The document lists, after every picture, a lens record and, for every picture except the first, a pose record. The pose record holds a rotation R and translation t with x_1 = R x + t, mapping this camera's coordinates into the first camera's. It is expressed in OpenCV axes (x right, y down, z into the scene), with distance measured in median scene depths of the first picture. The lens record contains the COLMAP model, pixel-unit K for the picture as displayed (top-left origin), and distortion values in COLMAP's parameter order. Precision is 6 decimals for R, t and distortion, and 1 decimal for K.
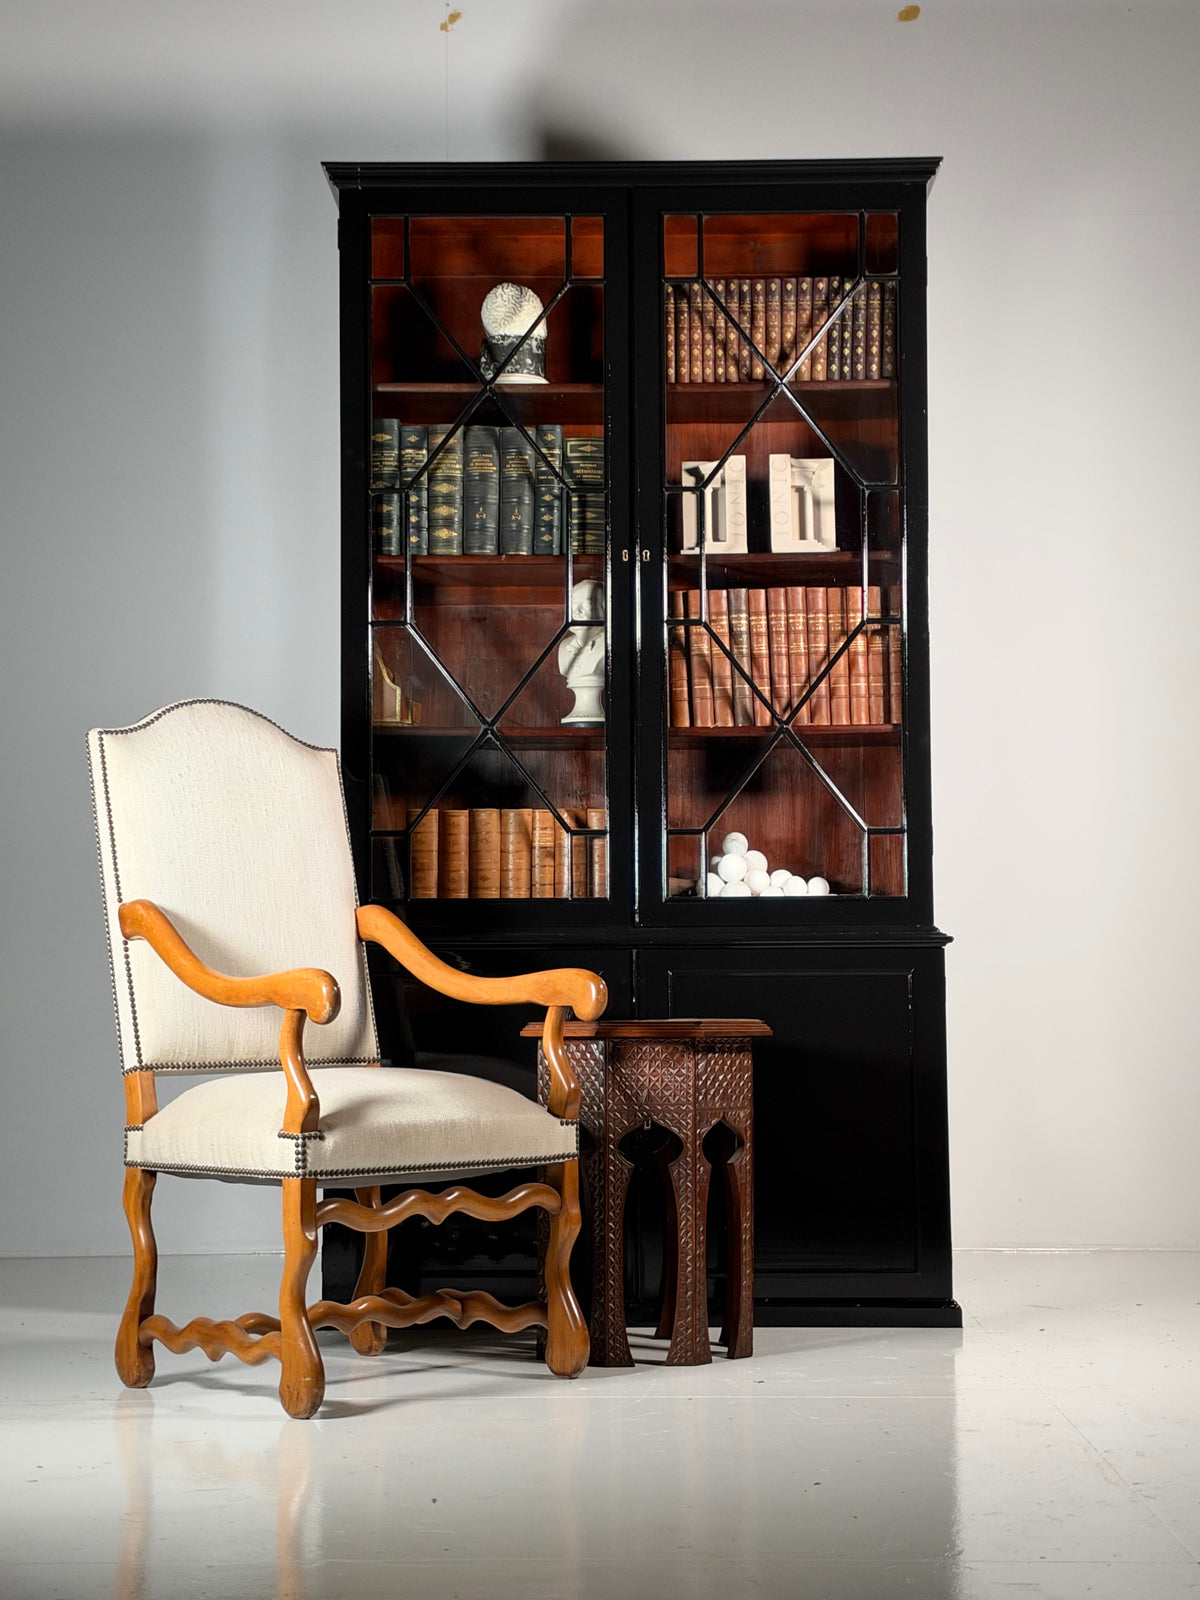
lens RADIAL K [[2551.7, 0, 600.0], [0, 2551.7, 800.0], [0, 0, 1]] dist [0.165227, -0.030371]
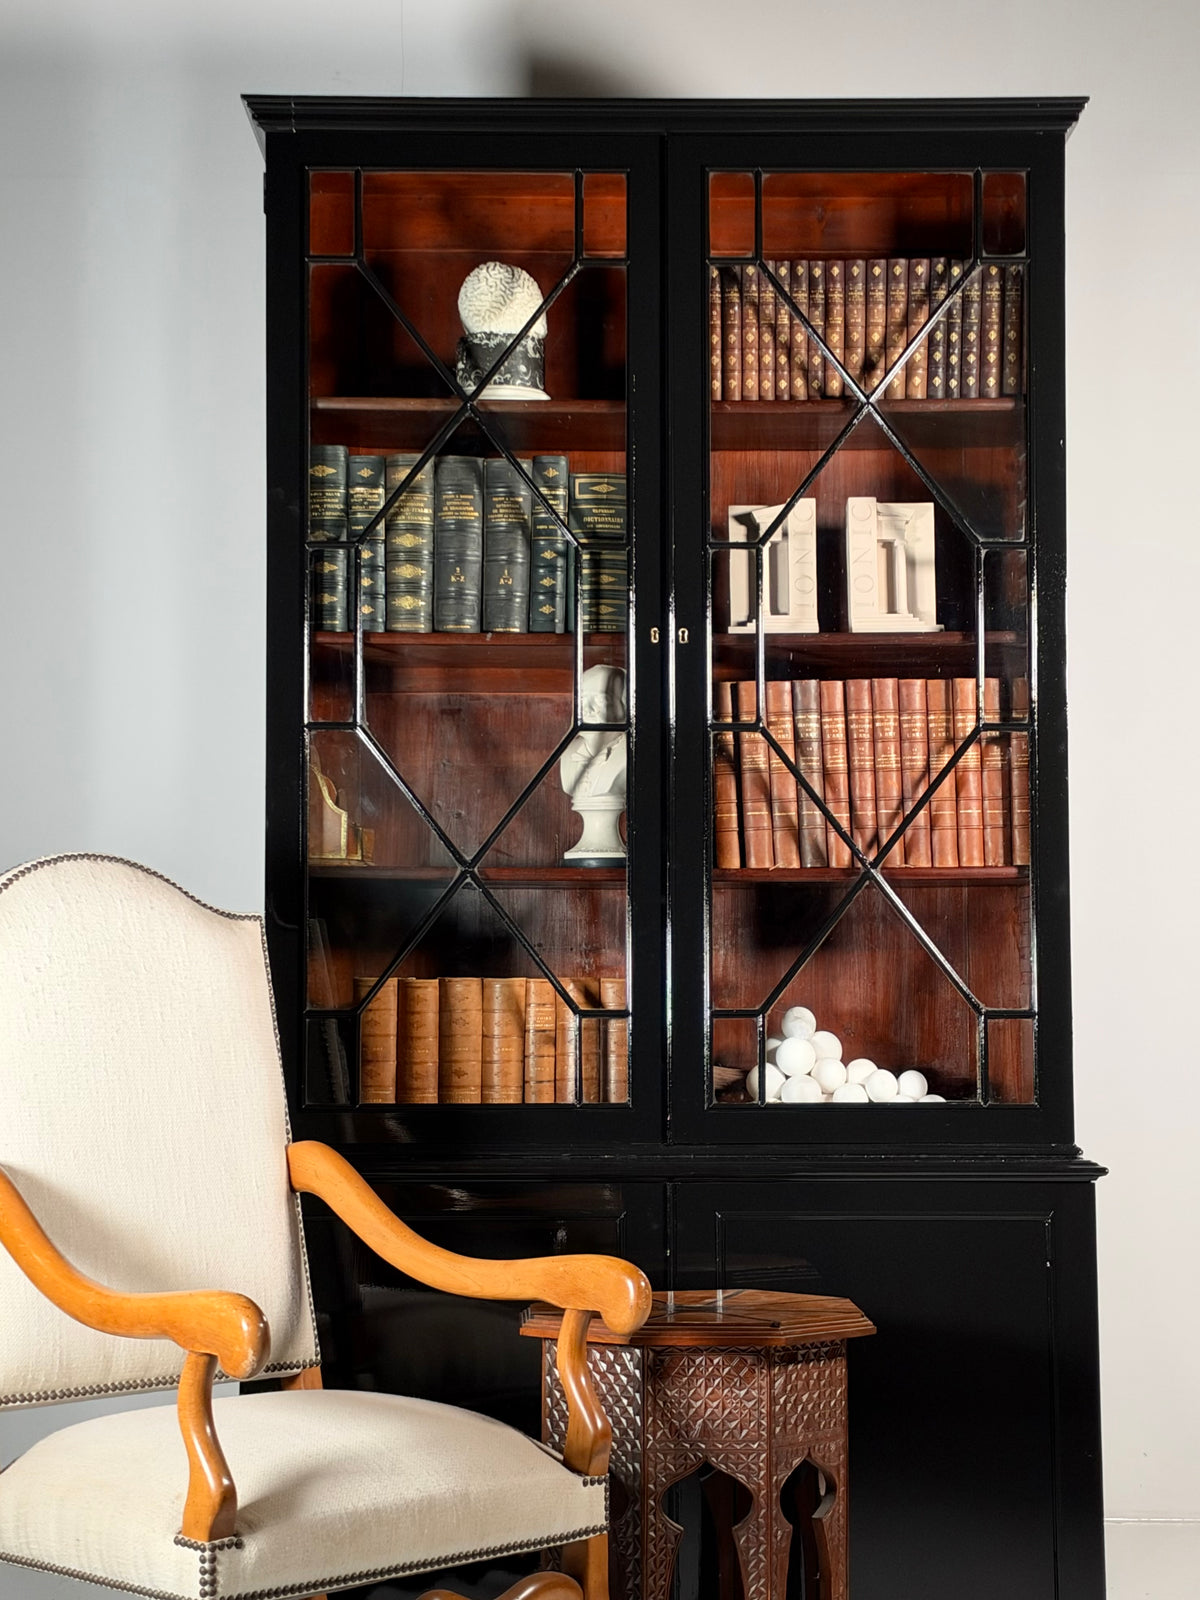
lens RADIAL K [[2851.6, 0, 608.5], [0, 2851.6, 800.4], [0, 0, 1]] dist [0.223059, -0.363034]
pose [[0.999648, 0.004975, 0.026066, -0.024263], [-0.005011, 0.999987, 0.001313, -0.048674], [-0.026059, -0.001443, 0.999659, 0.177264]]
